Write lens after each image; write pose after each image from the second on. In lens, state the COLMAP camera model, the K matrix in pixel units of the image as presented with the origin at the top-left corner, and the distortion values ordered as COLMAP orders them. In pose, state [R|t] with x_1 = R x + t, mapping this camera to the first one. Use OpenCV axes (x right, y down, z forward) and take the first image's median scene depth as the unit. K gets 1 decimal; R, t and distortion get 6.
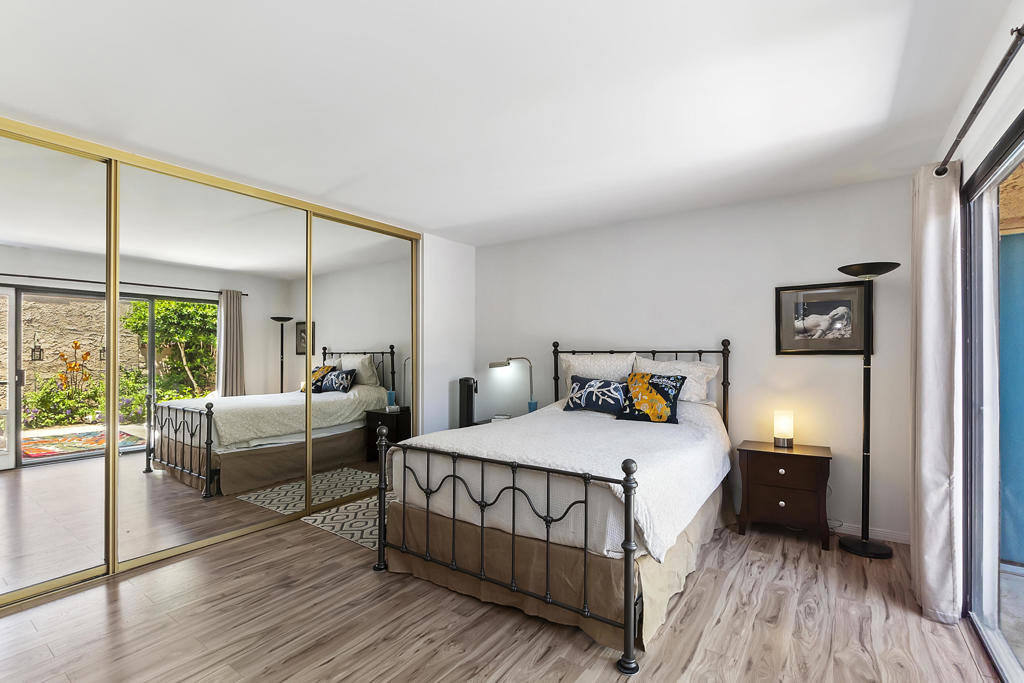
lens RADIAL K [[469.2, 0, 518.7], [0, 469.2, 352.0], [0, 0, 1]] dist [-0.018385, 0.003817]
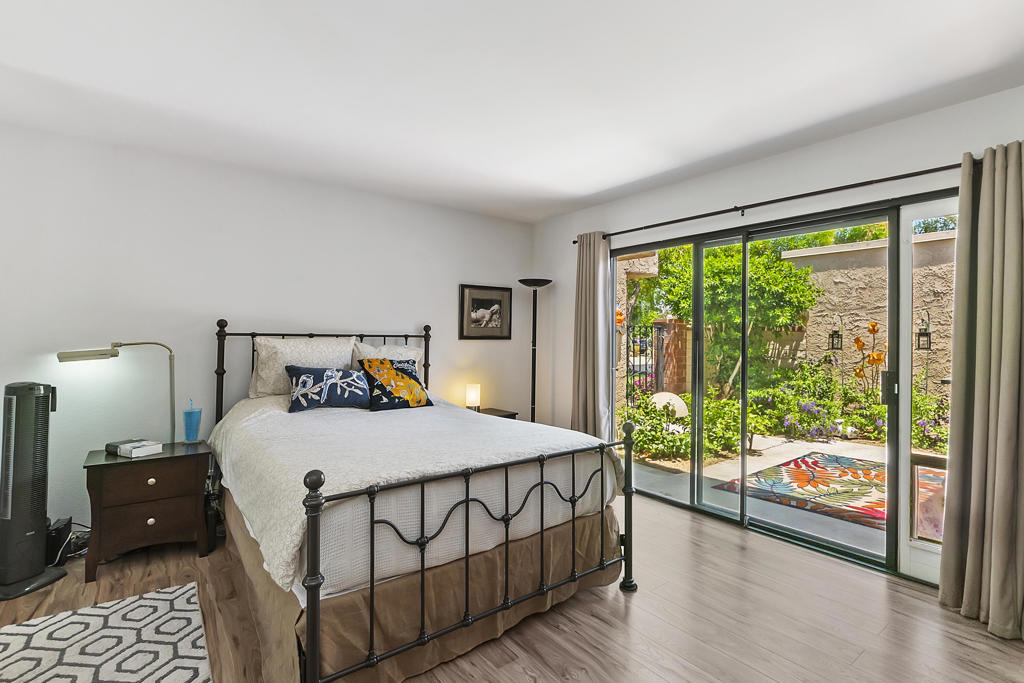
lens RADIAL K [[469.2, 0, 521.0], [0, 469.2, 336.8], [0, 0, 1]] dist [-0.018385, 0.003817]
pose [[0.312694, 0.007290, 0.949826, -0.566191], [-0.008378, 0.999953, -0.004917, 0.004069], [-0.949817, -0.006420, 0.312740, 0.469947]]
